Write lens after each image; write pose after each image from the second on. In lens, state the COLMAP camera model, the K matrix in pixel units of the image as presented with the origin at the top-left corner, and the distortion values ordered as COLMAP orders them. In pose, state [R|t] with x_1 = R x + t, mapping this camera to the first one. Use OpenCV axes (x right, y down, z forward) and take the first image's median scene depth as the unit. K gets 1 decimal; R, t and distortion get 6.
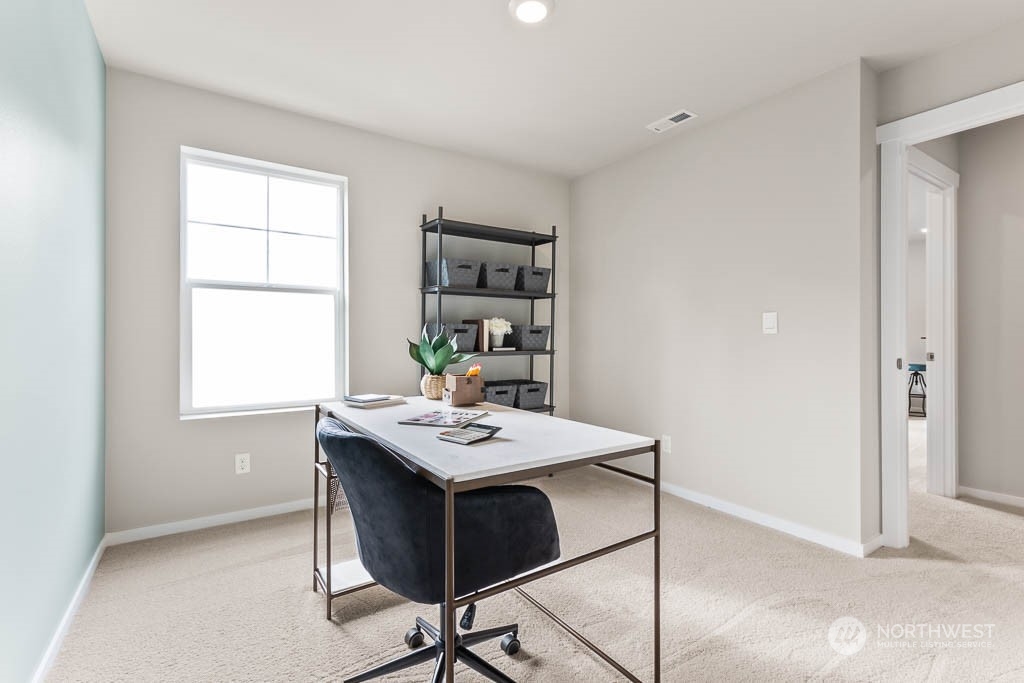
lens RADIAL K [[469.5, 0, 511.4], [0, 469.5, 338.6], [0, 0, 1]] dist [0.003961, -0.000366]
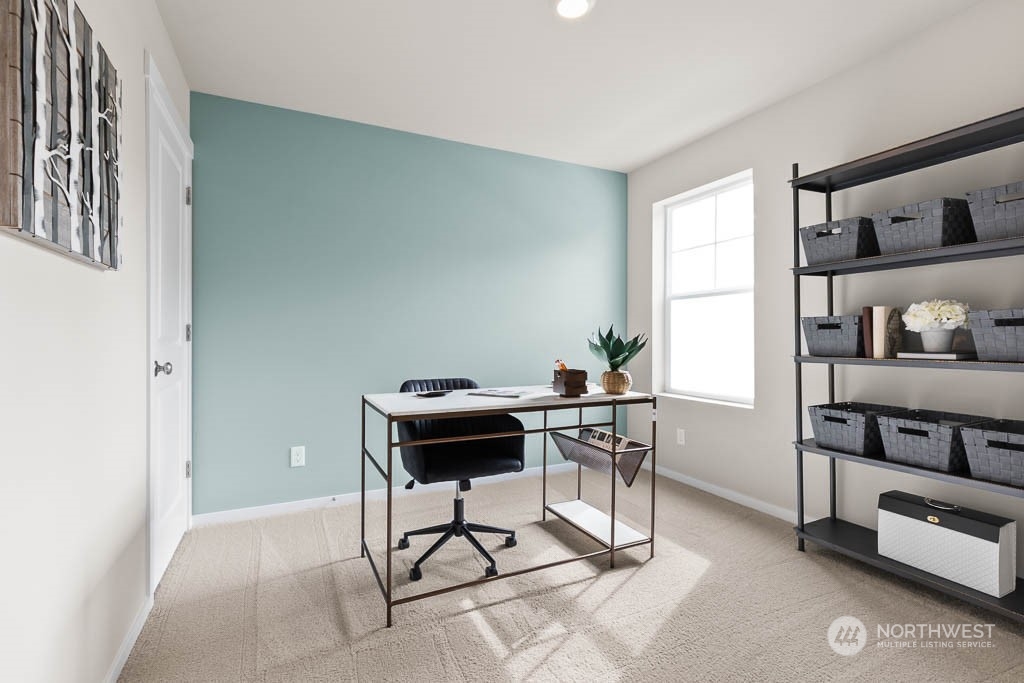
lens RADIAL K [[469.5, 0, 509.0], [0, 469.5, 340.0], [0, 0, 1]] dist [0.003961, -0.000366]
pose [[-0.142689, 0.001658, -0.989766, 0.625786], [-0.003526, 0.999991, 0.002184, 0.004338], [0.989761, 0.003802, -0.142682, 0.608503]]
